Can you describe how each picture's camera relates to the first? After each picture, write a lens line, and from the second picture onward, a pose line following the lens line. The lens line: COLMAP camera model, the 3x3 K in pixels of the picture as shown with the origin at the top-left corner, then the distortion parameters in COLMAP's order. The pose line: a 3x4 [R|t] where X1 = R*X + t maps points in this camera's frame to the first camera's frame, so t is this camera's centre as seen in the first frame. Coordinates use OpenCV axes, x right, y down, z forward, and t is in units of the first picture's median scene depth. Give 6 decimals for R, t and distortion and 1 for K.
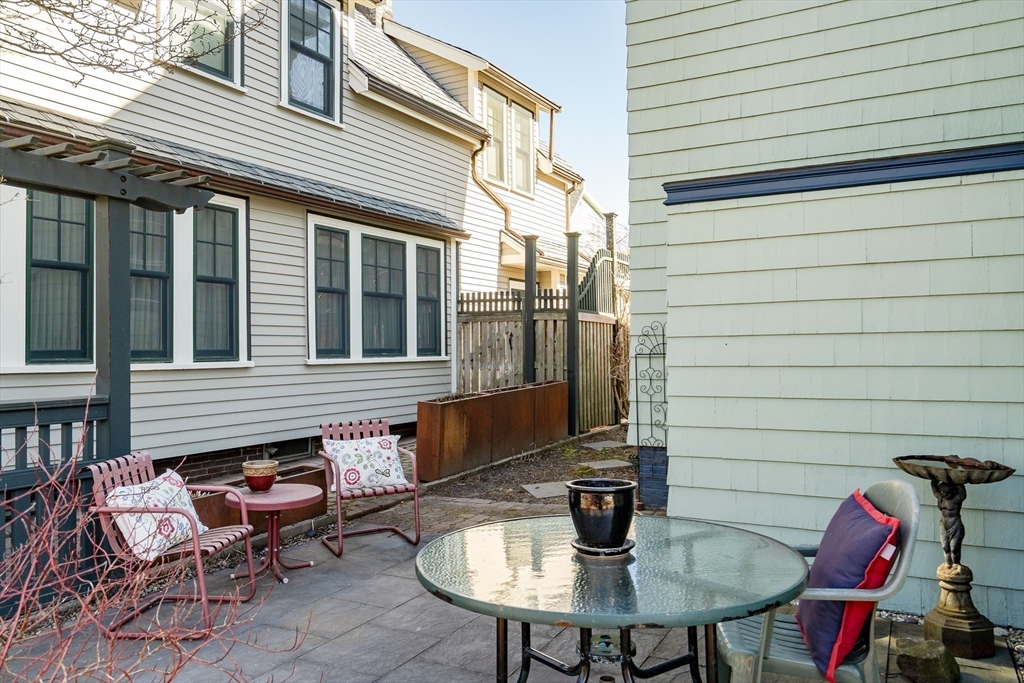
lens RADIAL K [[749.2, 0, 512.0], [0, 749.2, 341.5], [0, 0, 1]] dist [0.005576, 0.001904]
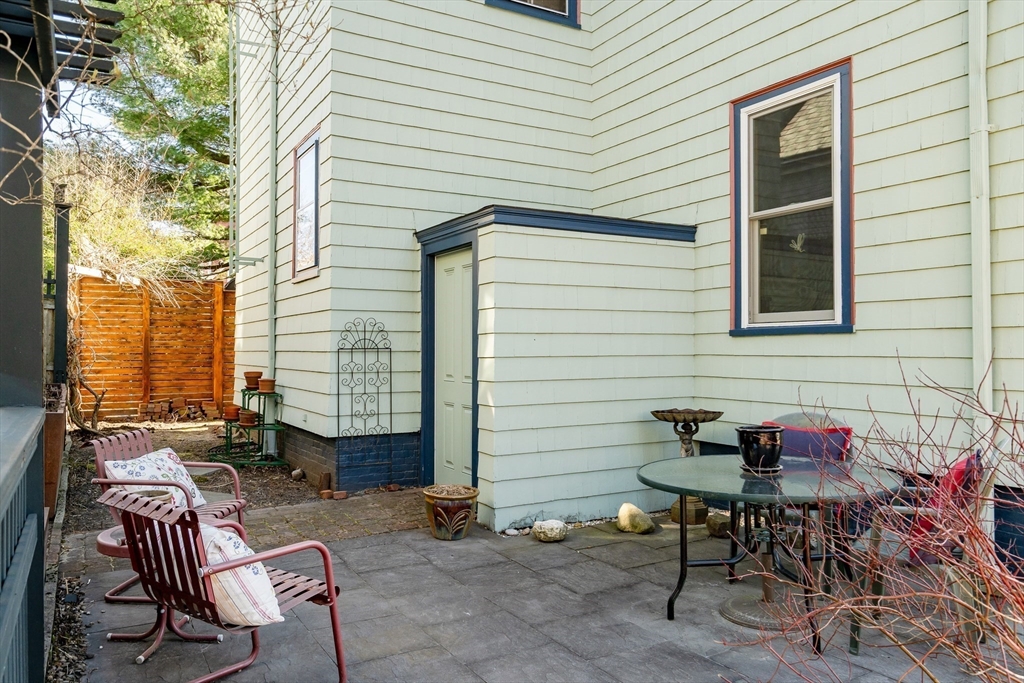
lens RADIAL K [[737.5, 0, 508.8], [0, 737.5, 340.7], [0, 0, 1]] dist [0.005859, 0.000706]
pose [[0.534294, 0.018290, 0.845101, -0.889231], [-0.012143, 0.999829, -0.013962, 0.026588], [-0.845212, -0.002802, 0.534424, 0.396978]]
